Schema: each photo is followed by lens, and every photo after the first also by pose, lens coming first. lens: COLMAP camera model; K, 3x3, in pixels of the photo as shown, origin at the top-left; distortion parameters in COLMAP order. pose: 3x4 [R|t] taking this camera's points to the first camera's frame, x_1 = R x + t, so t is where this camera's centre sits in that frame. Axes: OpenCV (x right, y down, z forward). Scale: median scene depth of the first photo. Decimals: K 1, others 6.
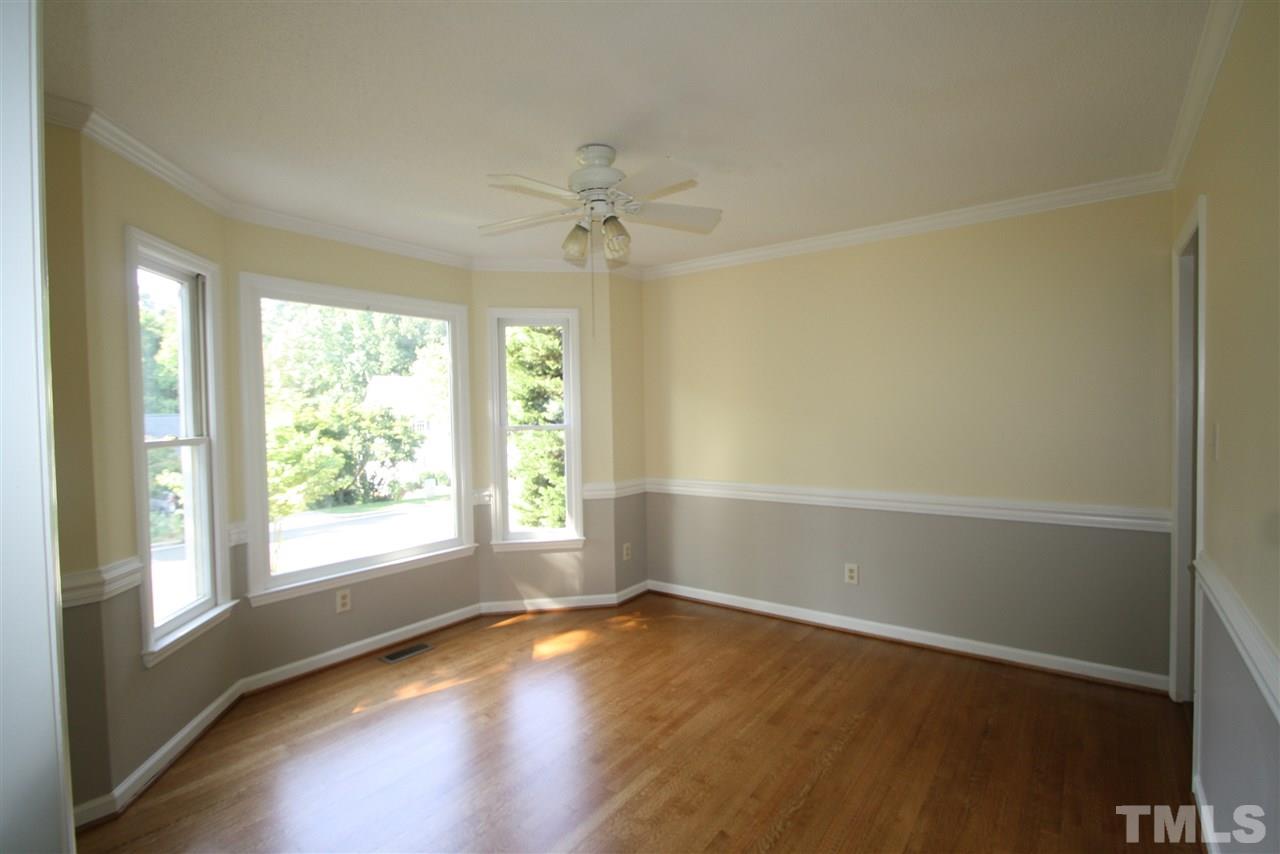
lens RADIAL K [[617.9, 0, 642.9], [0, 617.9, 436.3], [0, 0, 1]] dist [0.007873, -0.007774]
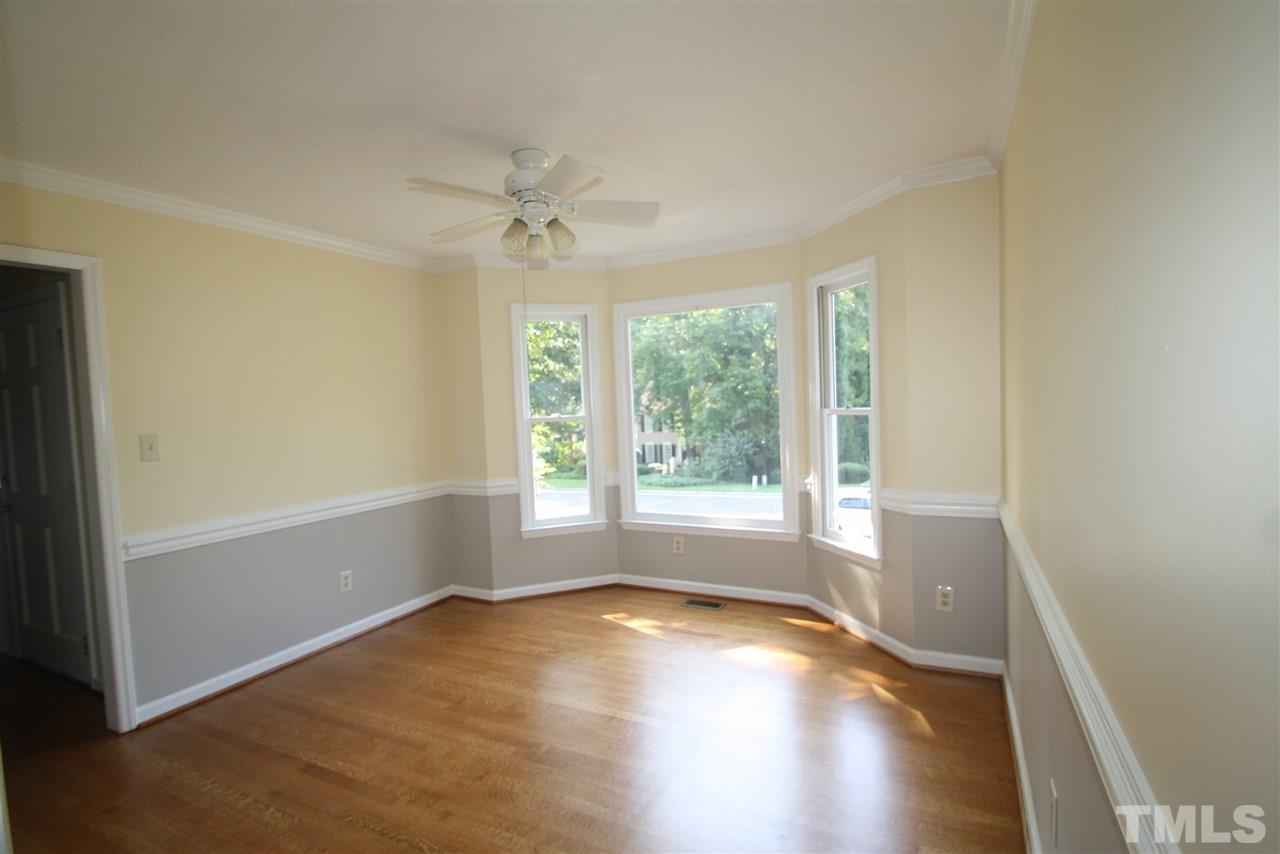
lens RADIAL K [[617.9, 0, 639.6], [0, 617.9, 417.2], [0, 0, 1]] dist [0.007873, -0.007774]
pose [[0.150443, 0.044176, -0.987631, 0.659443], [0.001106, 0.998993, 0.044852, -0.047832], [0.988618, -0.007840, 0.150242, 0.643540]]
